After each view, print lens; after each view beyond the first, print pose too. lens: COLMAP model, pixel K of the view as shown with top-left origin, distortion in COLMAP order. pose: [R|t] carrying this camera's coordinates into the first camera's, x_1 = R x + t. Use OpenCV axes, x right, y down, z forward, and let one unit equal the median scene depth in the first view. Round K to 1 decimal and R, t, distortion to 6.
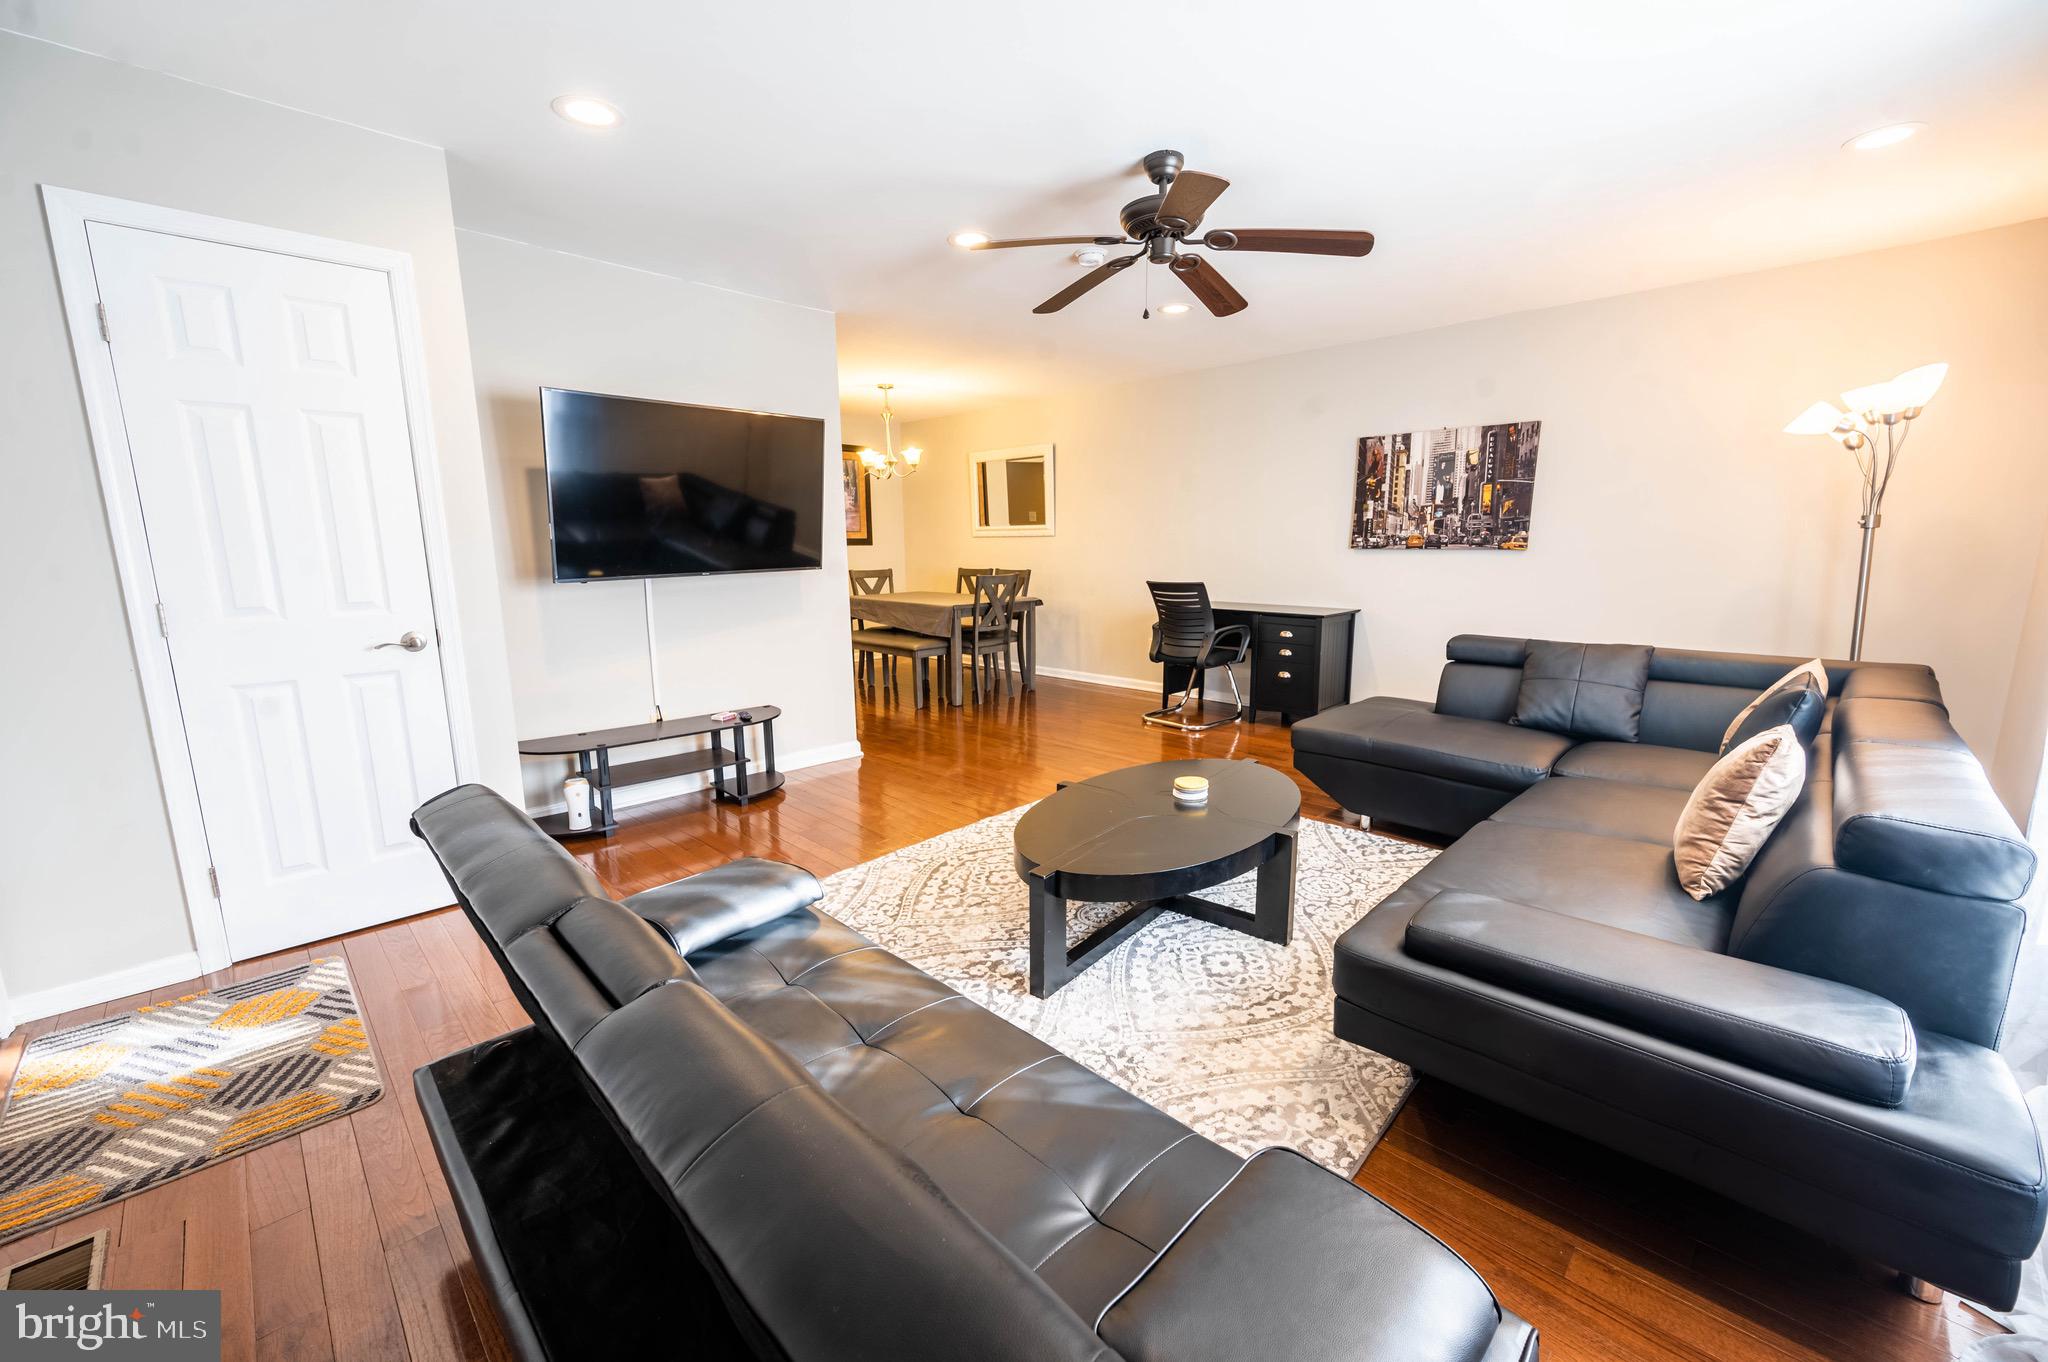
lens RADIAL K [[800.6, 0, 1024.0], [0, 800.6, 681.0], [0, 0, 1]] dist [0.000044, -0.000032]
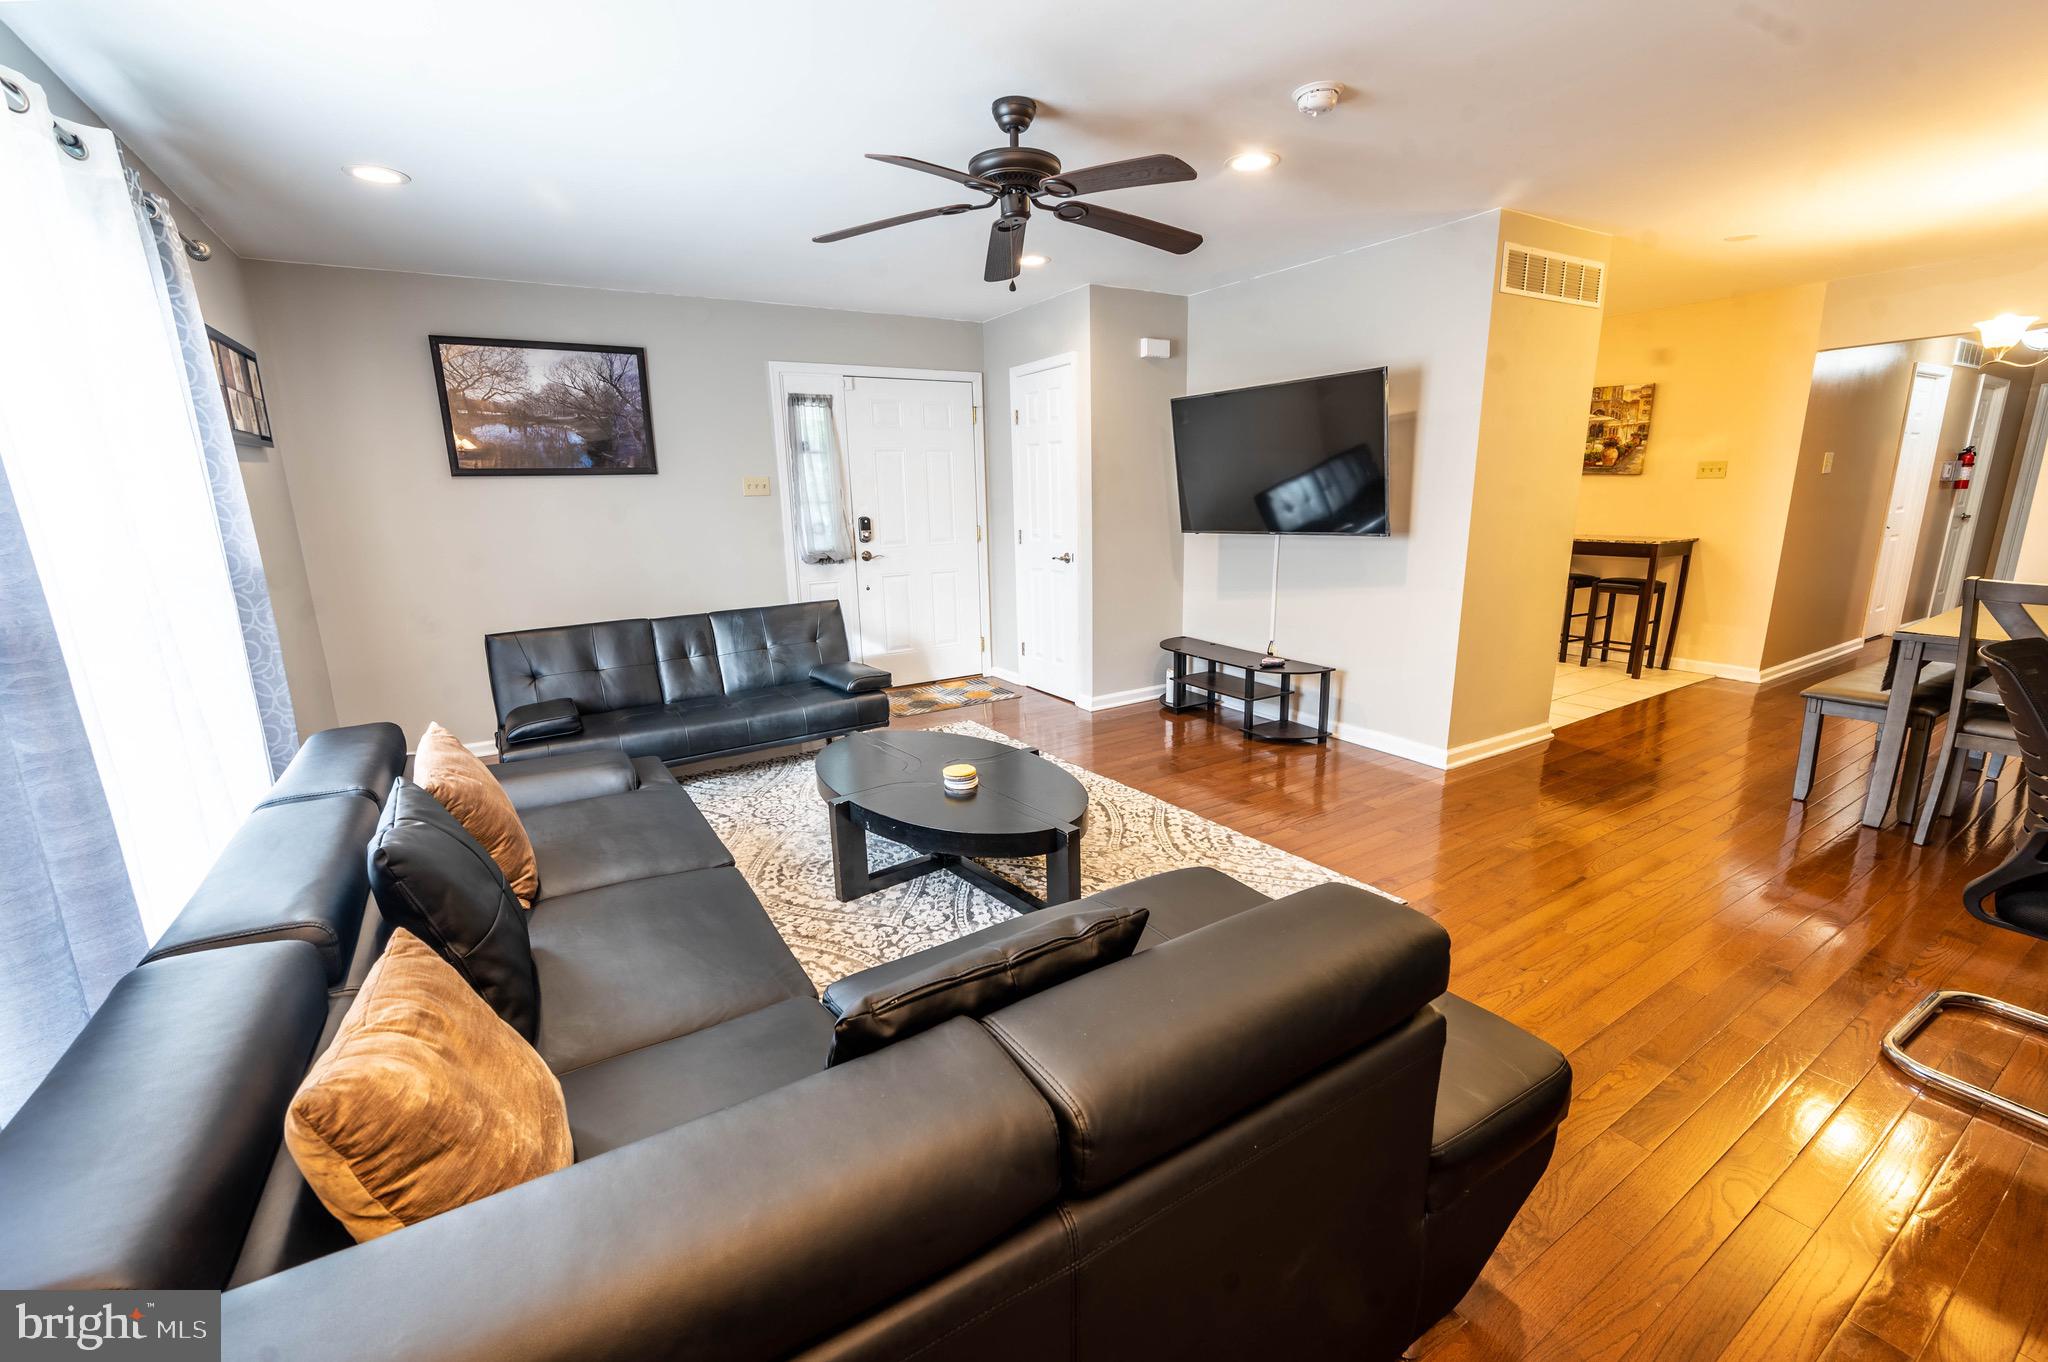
lens RADIAL K [[830.9, 0, 1031.8], [0, 830.9, 682.6], [0, 0, 1]] dist [-0.008543, -0.000198]
pose [[-0.230196, 0.232862, -0.944873, 0.634743], [-0.146576, 0.951575, 0.270223, -0.147558], [0.962042, 0.200700, -0.184917, 0.705055]]
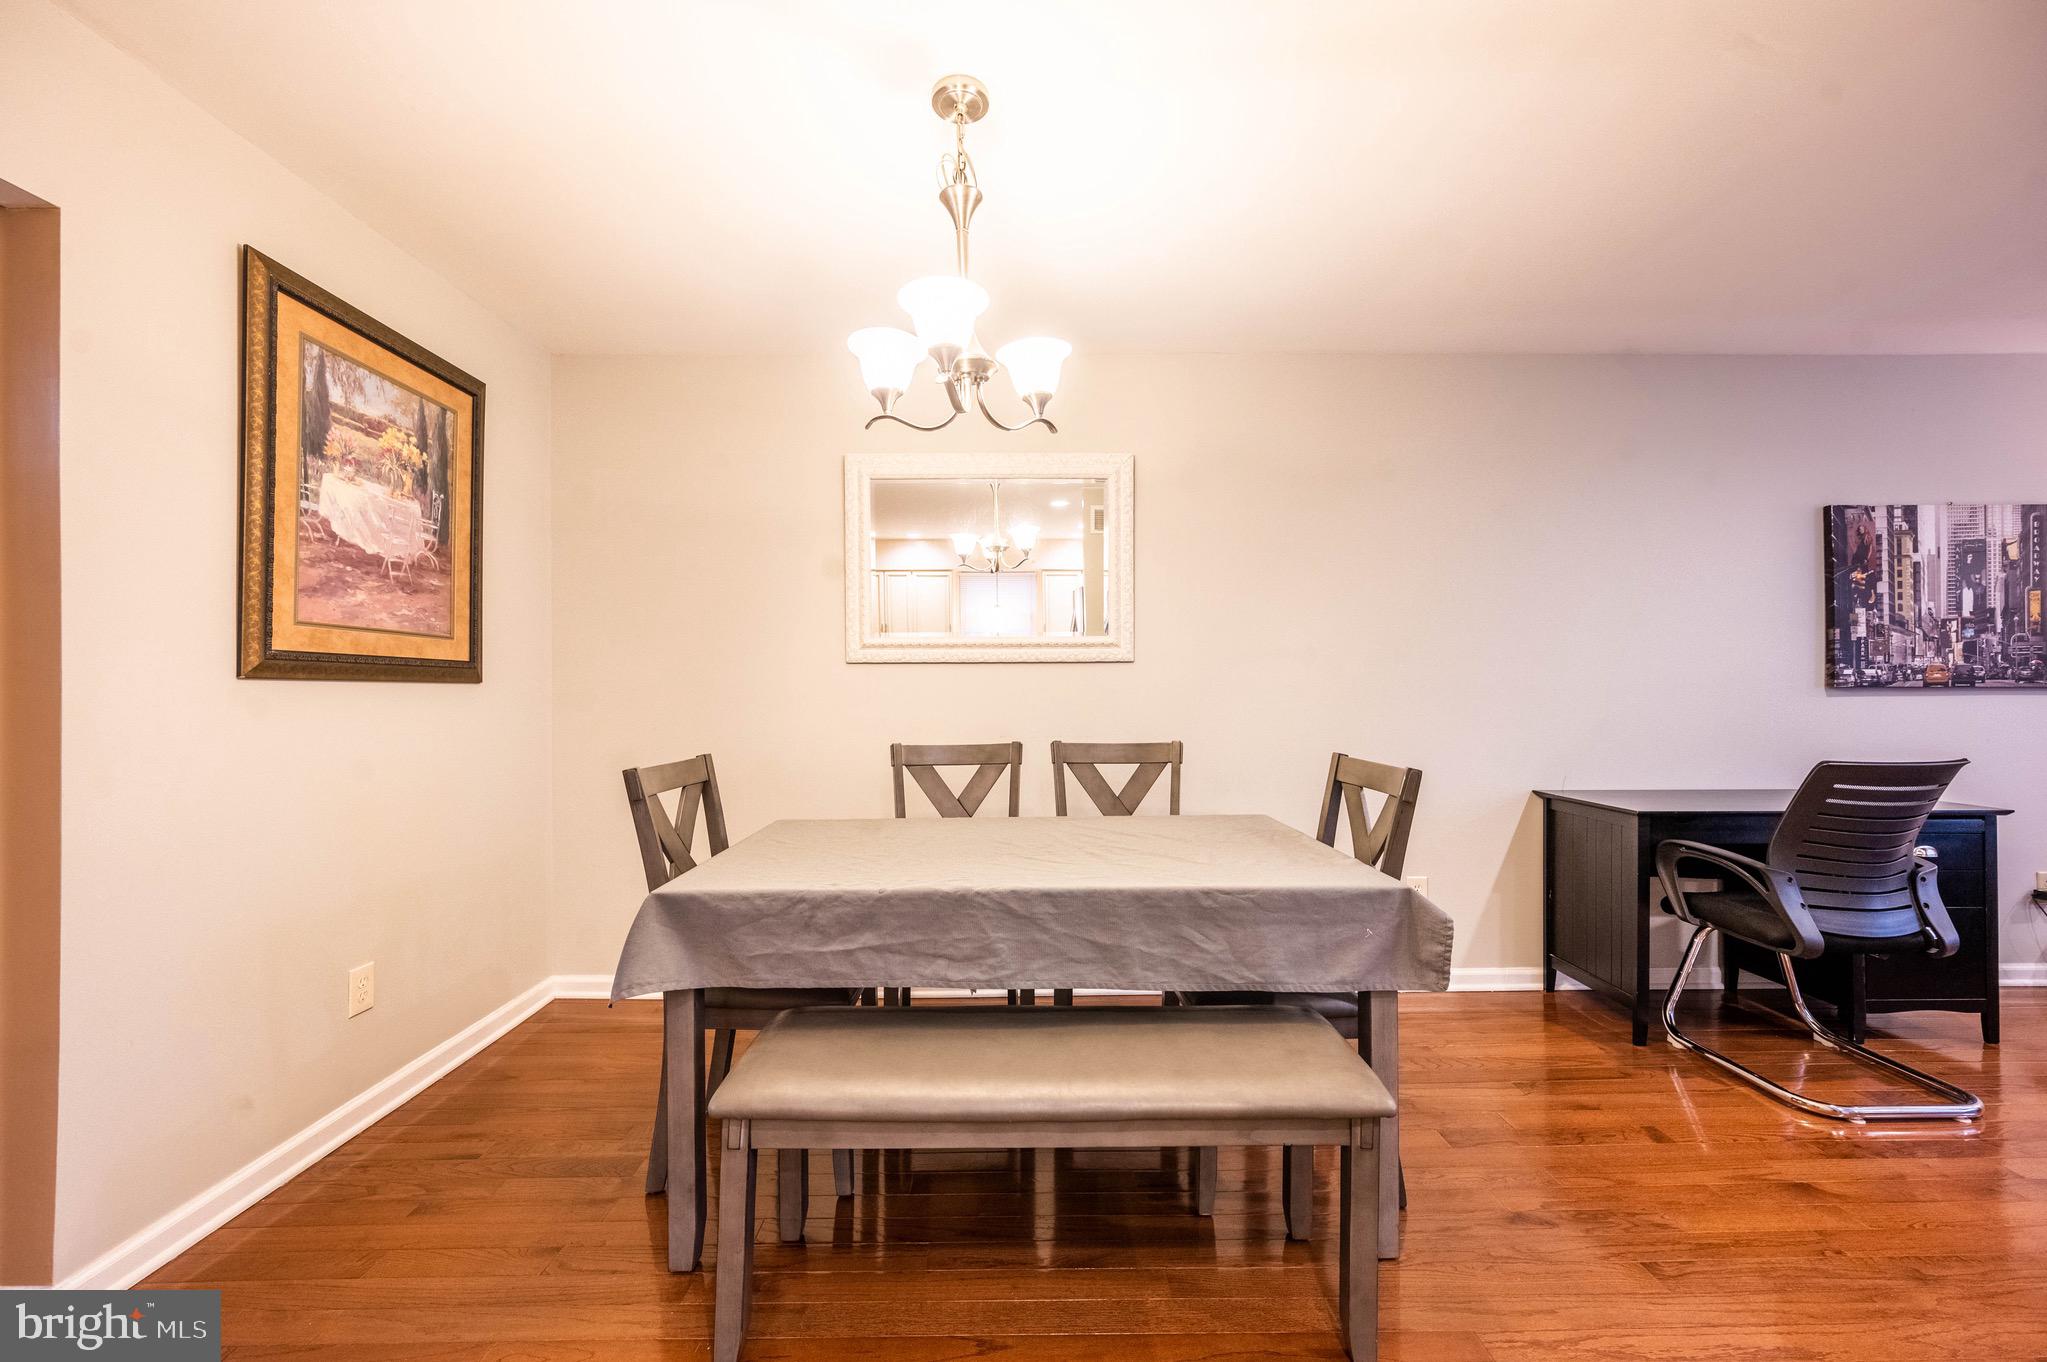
lens RADIAL K [[830.5, 0, 1031.3], [0, 830.5, 682.6], [0, 0, 1]] dist [-0.008543, -0.000198]
pose [[0.700303, 0.014436, 0.713699, -0.458846], [0.122834, 0.982446, -0.140400, -0.166679], [-0.703198, 0.185990, 0.686237, 1.066201]]
